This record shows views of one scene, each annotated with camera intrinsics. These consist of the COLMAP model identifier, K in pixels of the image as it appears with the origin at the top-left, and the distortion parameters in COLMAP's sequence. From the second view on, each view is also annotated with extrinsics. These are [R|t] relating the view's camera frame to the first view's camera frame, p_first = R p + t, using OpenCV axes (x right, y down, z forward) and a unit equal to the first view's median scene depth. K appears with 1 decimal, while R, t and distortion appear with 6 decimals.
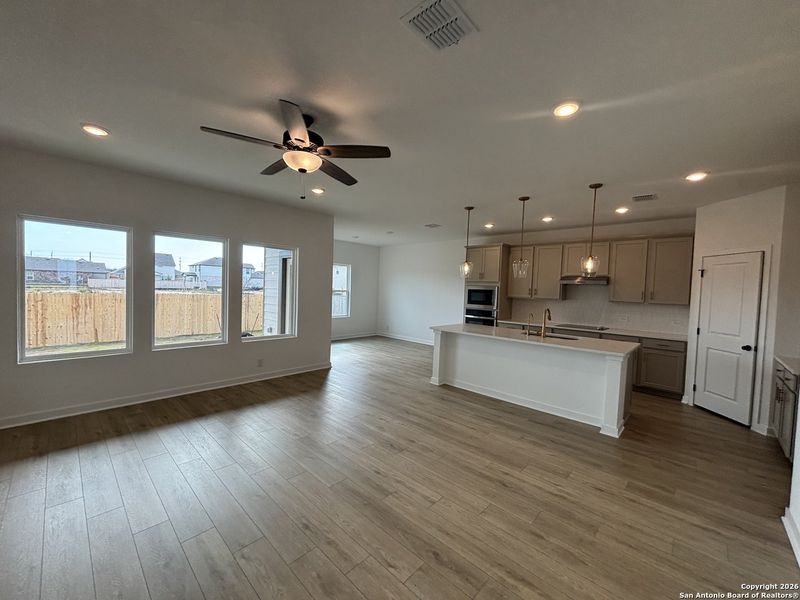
lens RADIAL K [[320.1, 0, 400.0], [0, 320.1, 300.0], [0, 0, 1]] dist [-0.001115, -0.000205]
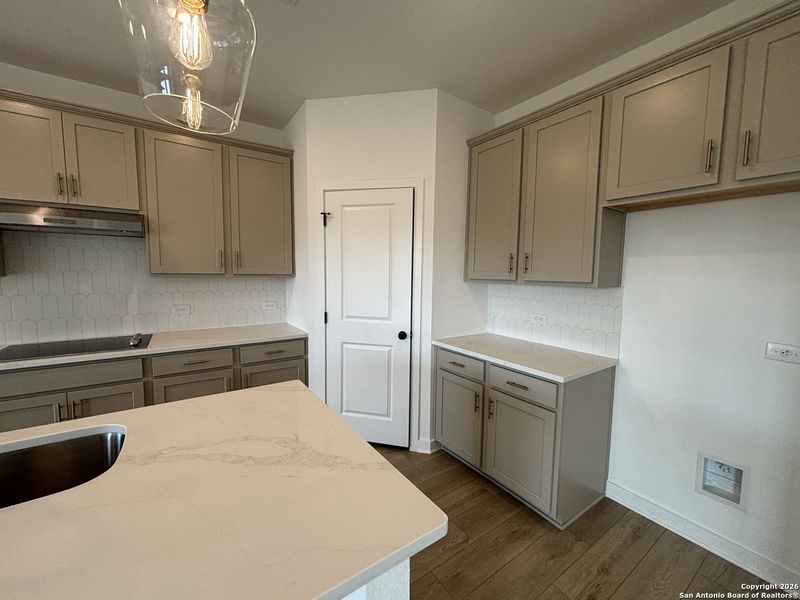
lens RADIAL K [[334.7, 0, 400.0], [0, 334.7, 300.0], [0, 0, 1]] dist [0.007484, -0.000025]
pose [[0.218321, -0.117528, 0.968774, 0.372536], [0.030729, 0.993057, 0.113549, -0.001916], [-0.975393, 0.004980, 0.220417, 0.747458]]
